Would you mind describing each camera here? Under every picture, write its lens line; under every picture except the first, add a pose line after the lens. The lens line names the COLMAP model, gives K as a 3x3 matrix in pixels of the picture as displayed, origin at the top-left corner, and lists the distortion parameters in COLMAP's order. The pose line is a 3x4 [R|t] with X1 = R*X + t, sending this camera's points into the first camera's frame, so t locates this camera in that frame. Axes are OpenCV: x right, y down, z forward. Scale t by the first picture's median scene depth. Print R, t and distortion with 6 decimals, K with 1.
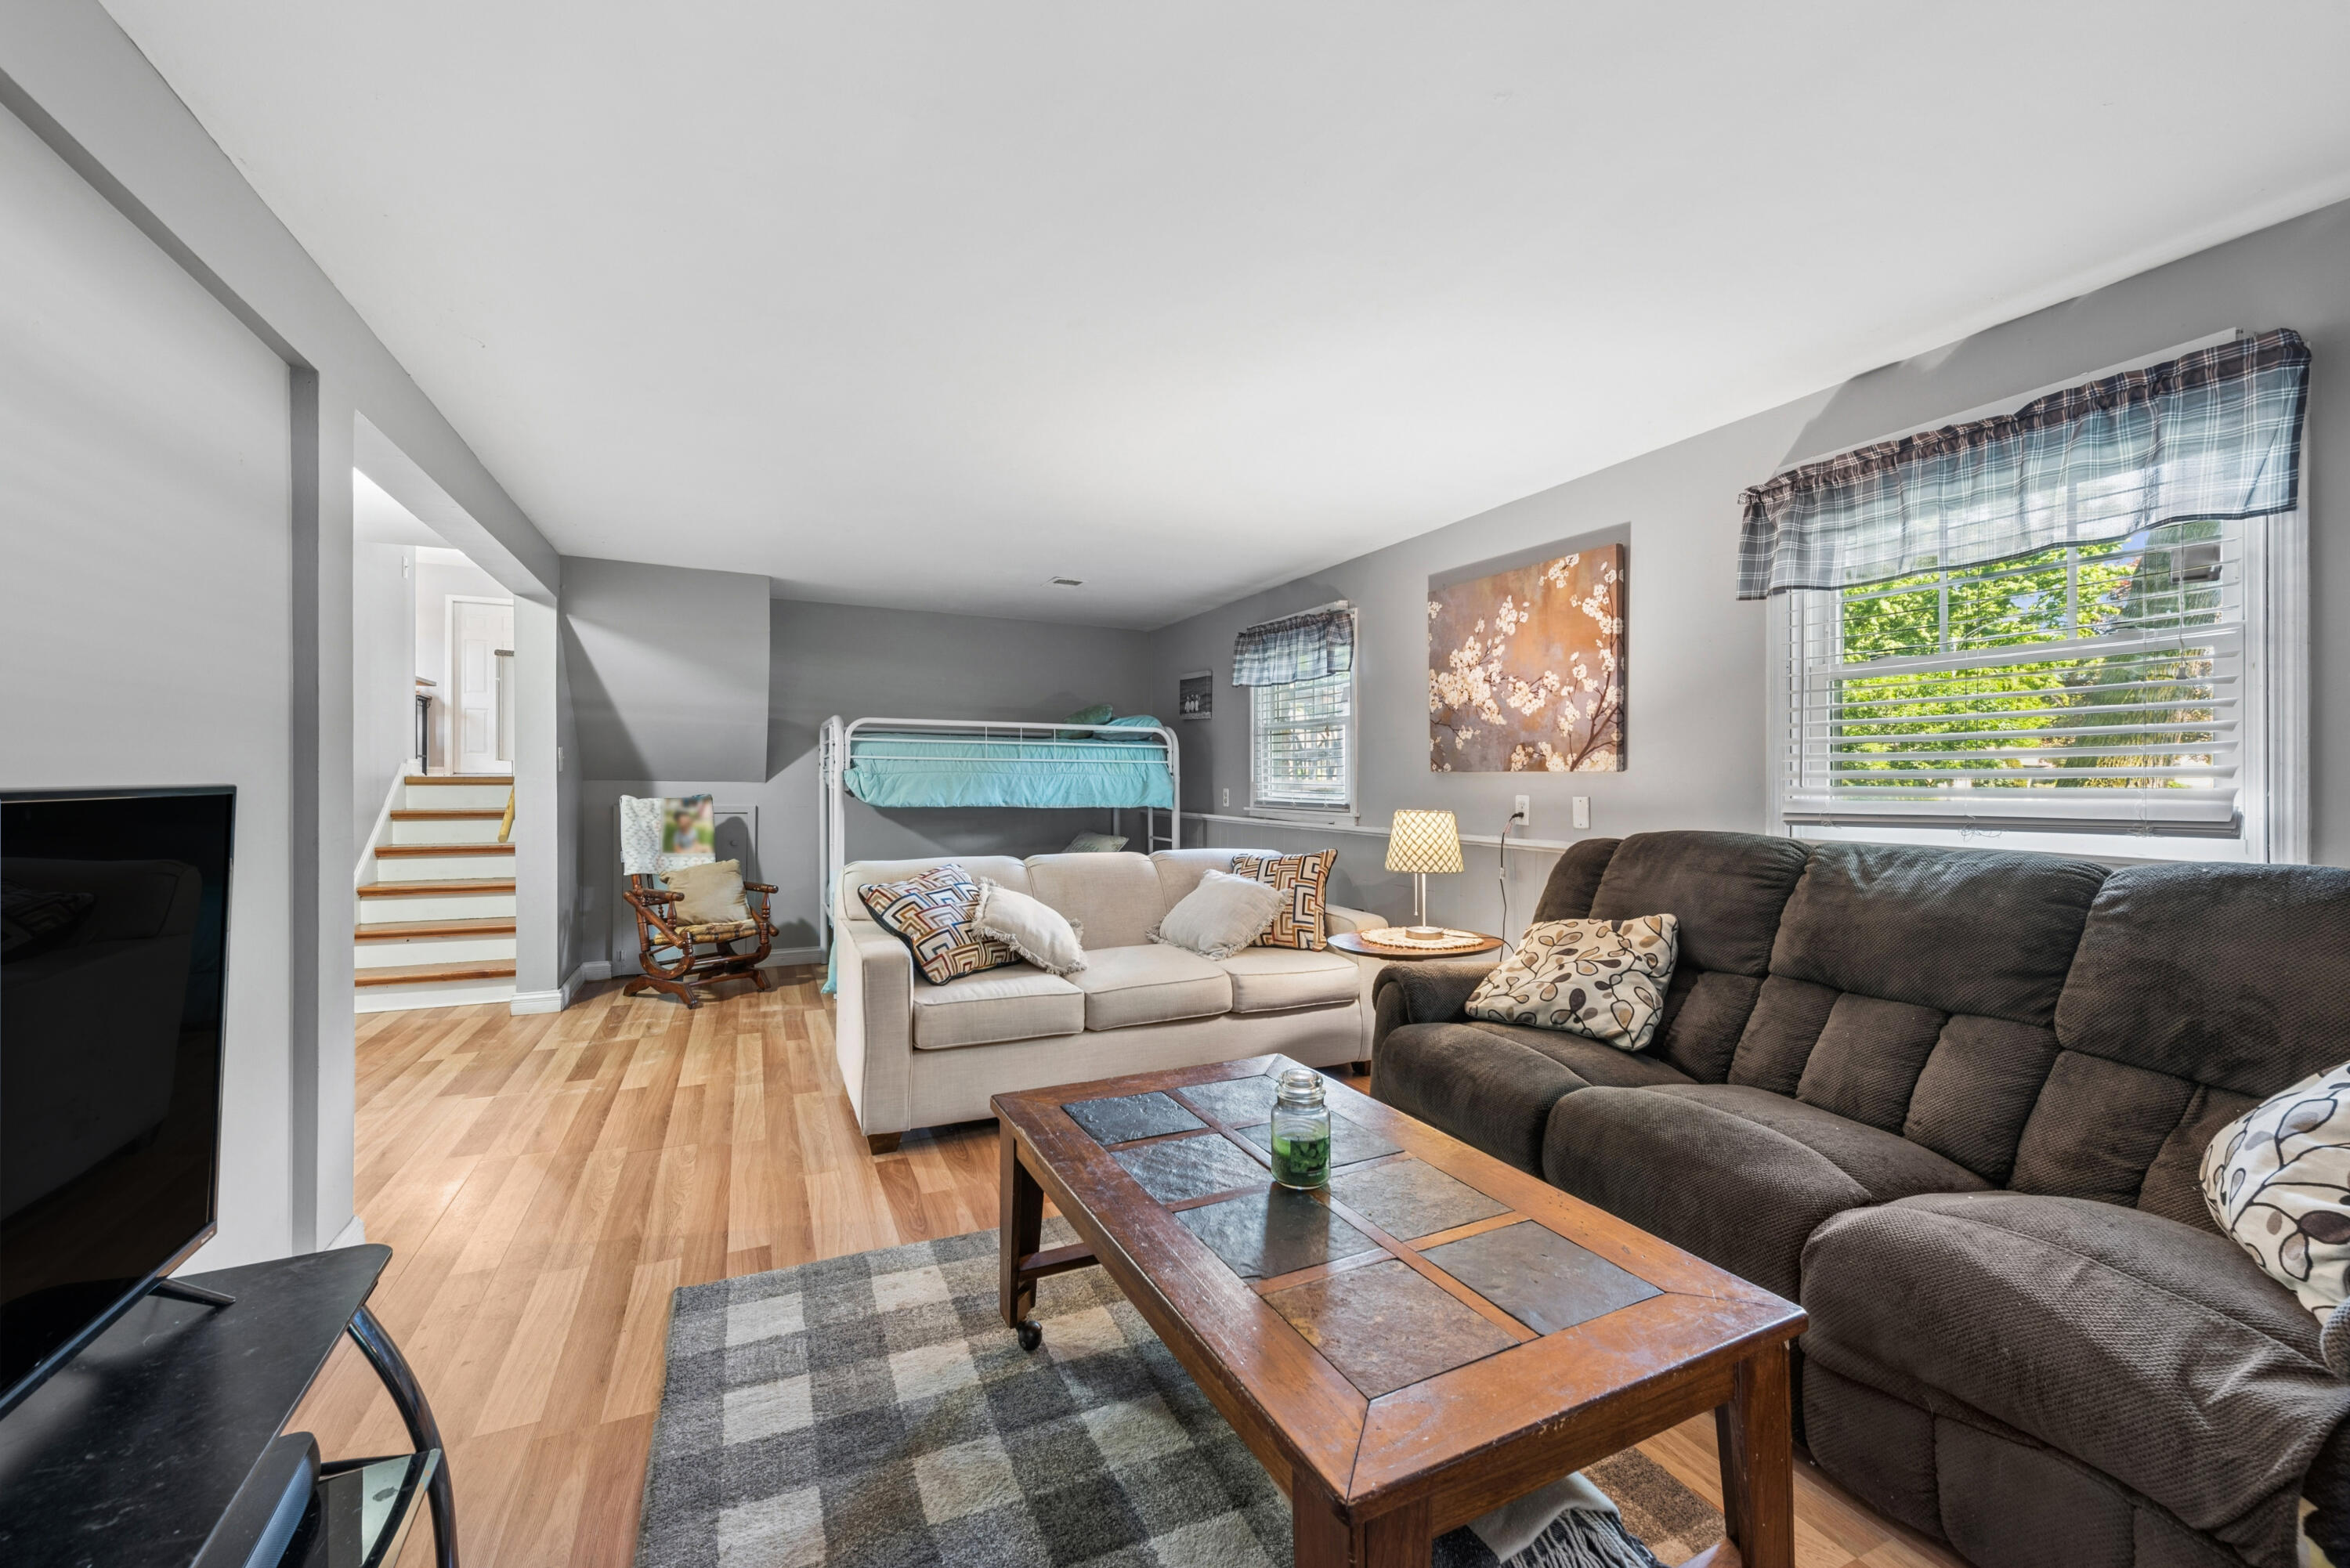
lens RADIAL K [[929.5, 0, 1190.5], [0, 929.5, 777.7], [0, 0, 1]] dist [0.015843, 0.000187]
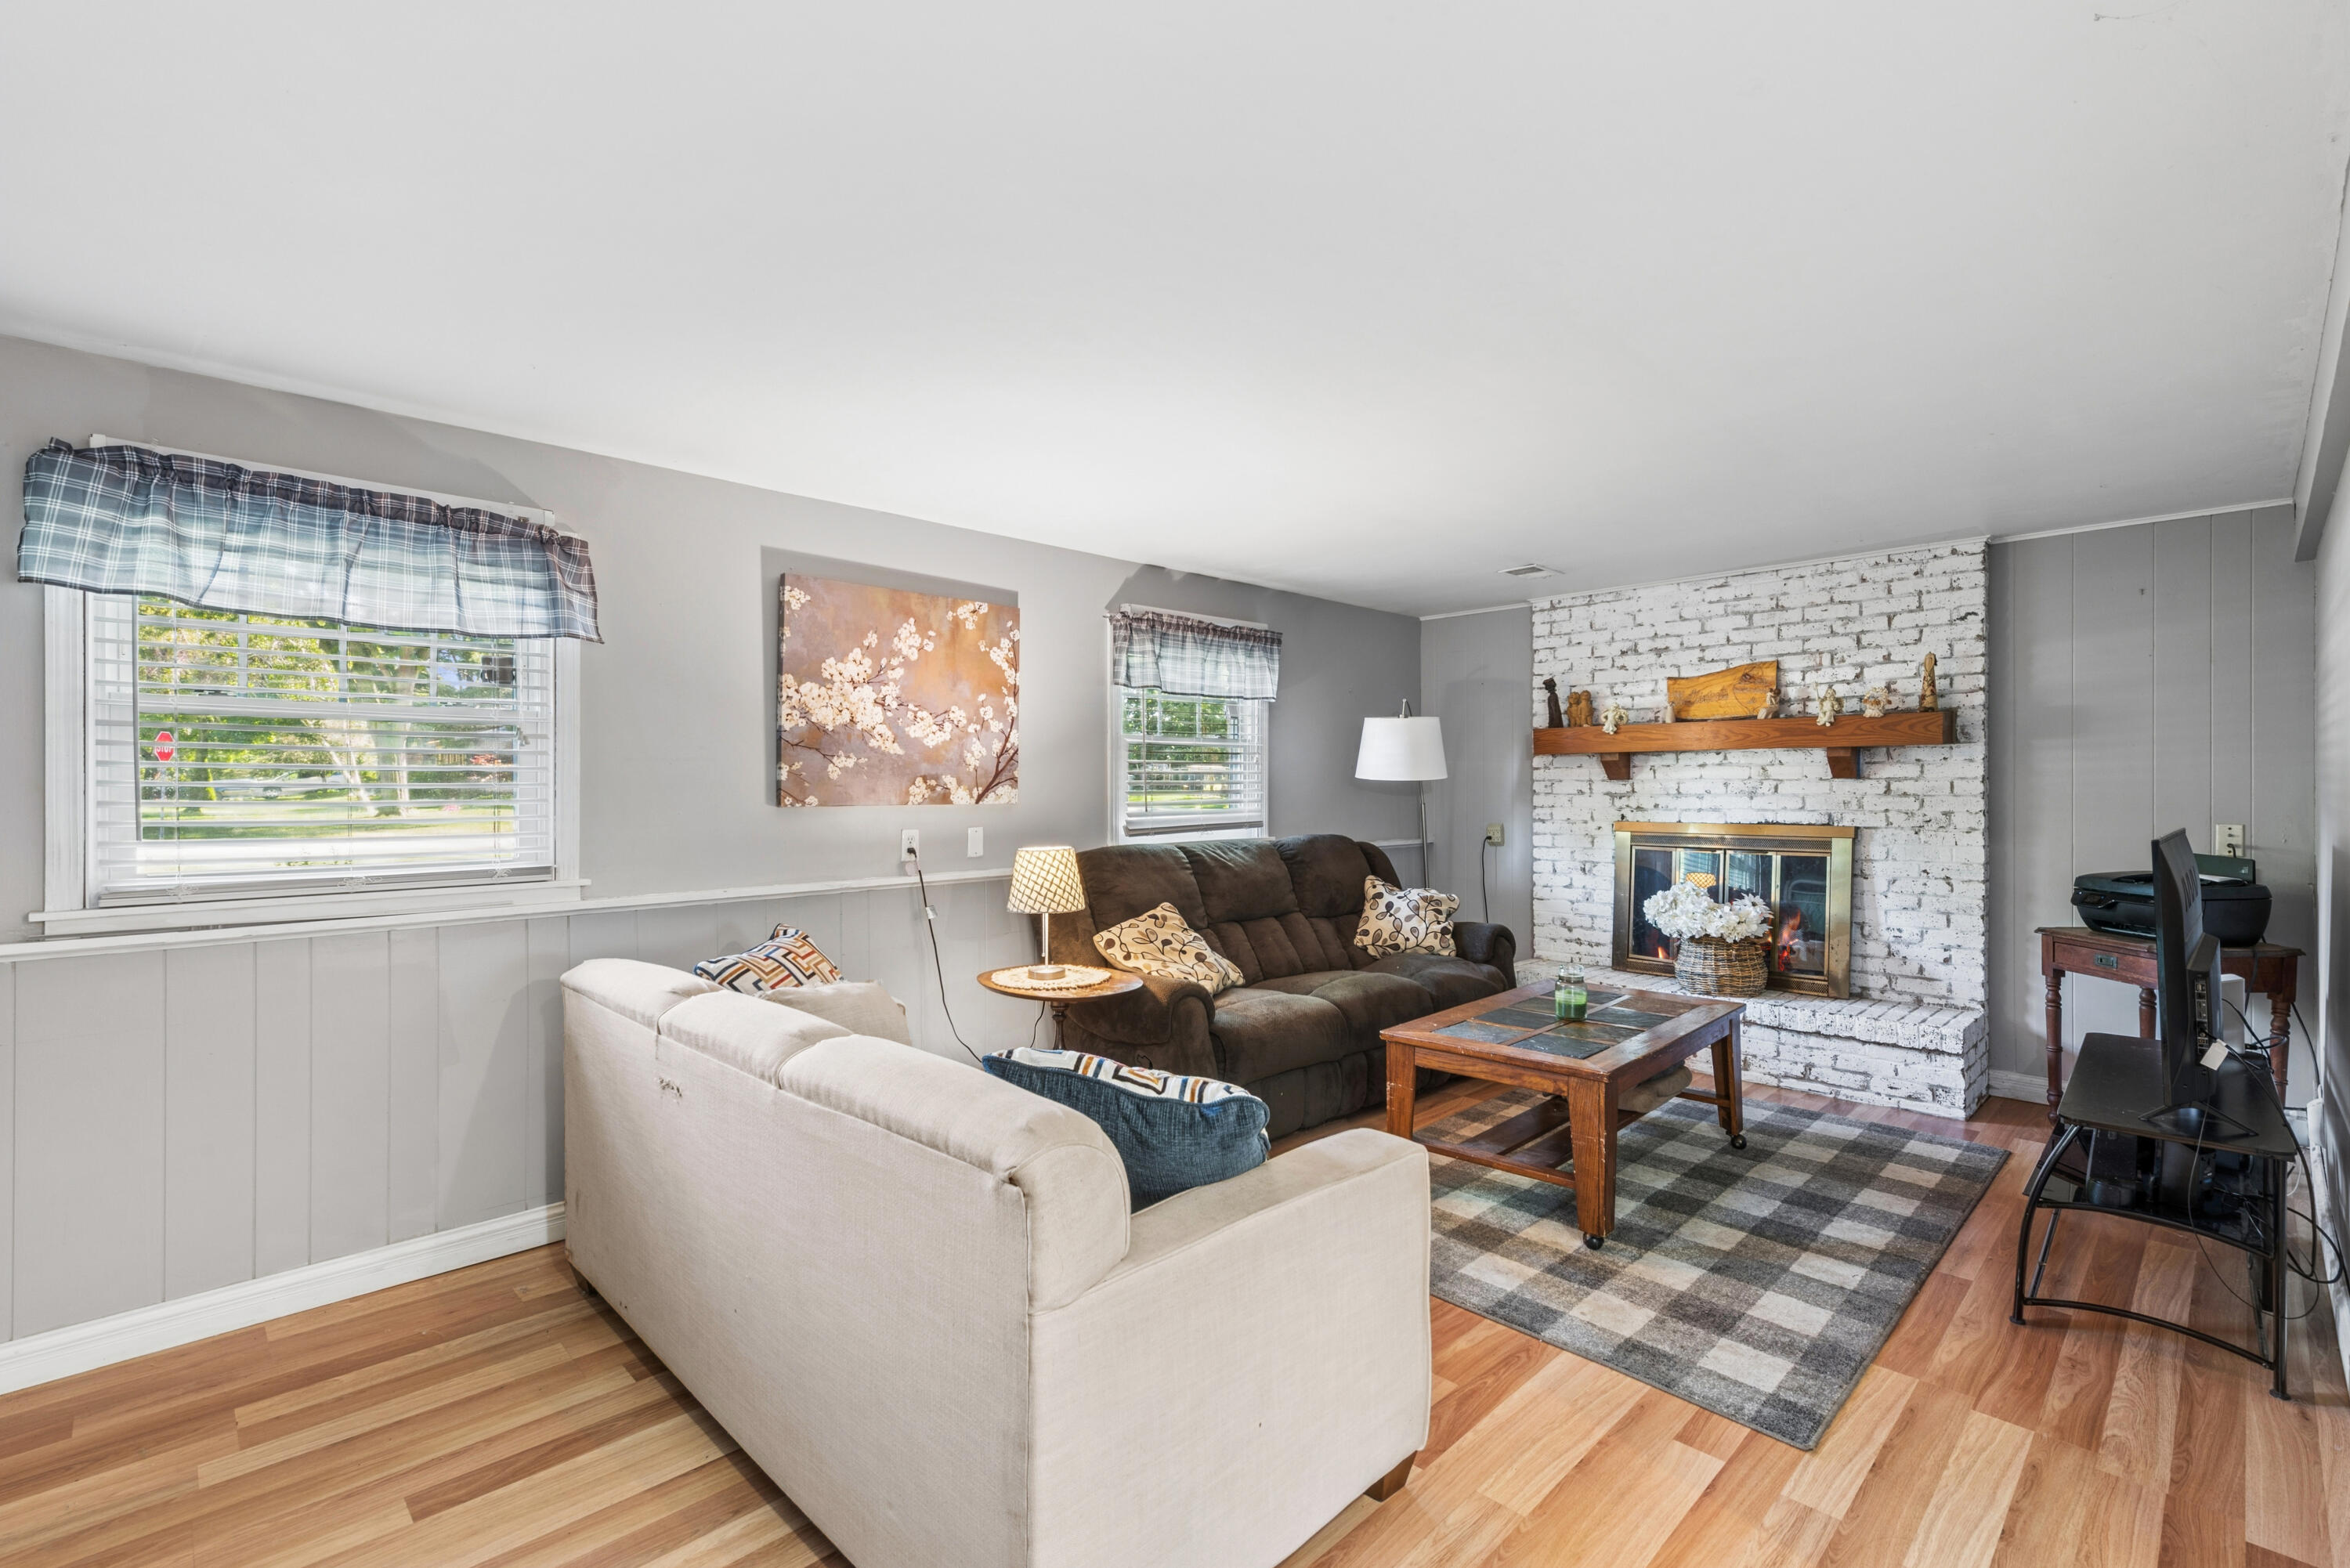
lens RADIAL K [[1031.2, 0, 1181.3], [0, 1031.2, 782.2], [0, 0, 1]] dist [0.015565, 0.000258]
pose [[-0.316848, -0.009235, 0.948431, -0.766457], [-0.005293, 0.999954, 0.007969, -0.041241], [-0.948462, -0.002496, -0.316882, 1.119691]]
